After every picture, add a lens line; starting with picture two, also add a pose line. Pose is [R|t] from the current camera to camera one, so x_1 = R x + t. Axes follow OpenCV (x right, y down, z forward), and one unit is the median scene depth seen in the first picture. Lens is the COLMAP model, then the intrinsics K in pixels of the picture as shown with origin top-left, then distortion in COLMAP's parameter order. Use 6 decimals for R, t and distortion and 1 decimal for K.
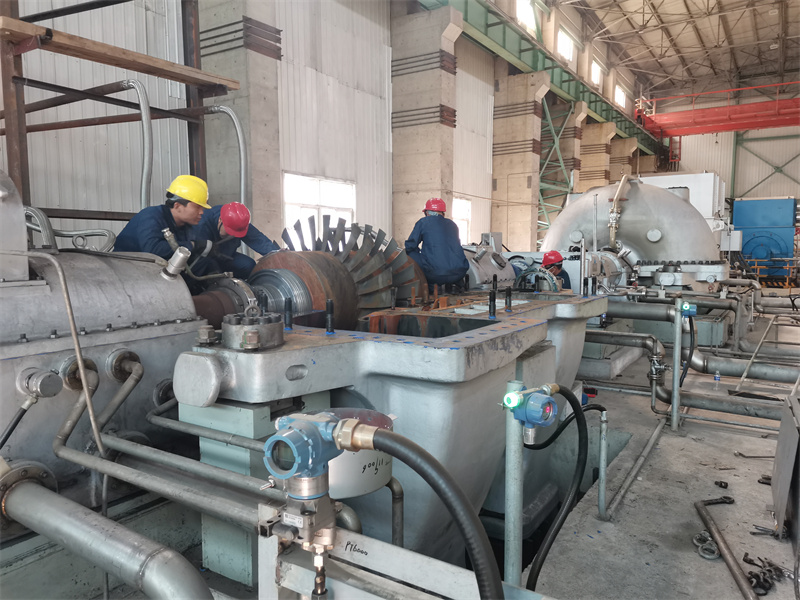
lens RADIAL K [[596.1, 0, 400.9], [0, 596.1, 296.7], [0, 0, 1]] dist [0.099835, -0.118319]
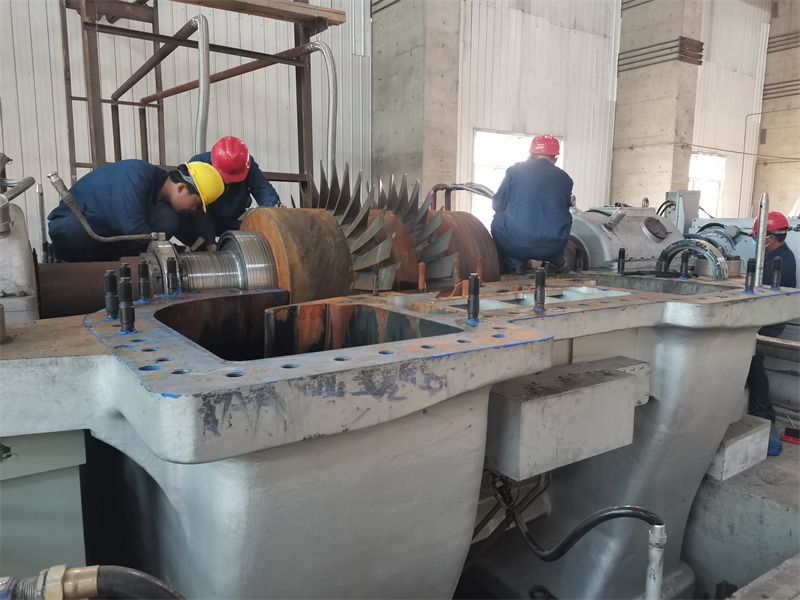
lens RADIAL K [[596.1, 0, 400.9], [0, 596.1, 296.7], [0, 0, 1]] dist [0.099835, -0.118319]
pose [[0.918625, 0.064839, -0.389774, 0.090612], [-0.044421, 0.997138, 0.061183, -0.006231], [0.392626, -0.038890, 0.918876, 0.126847]]
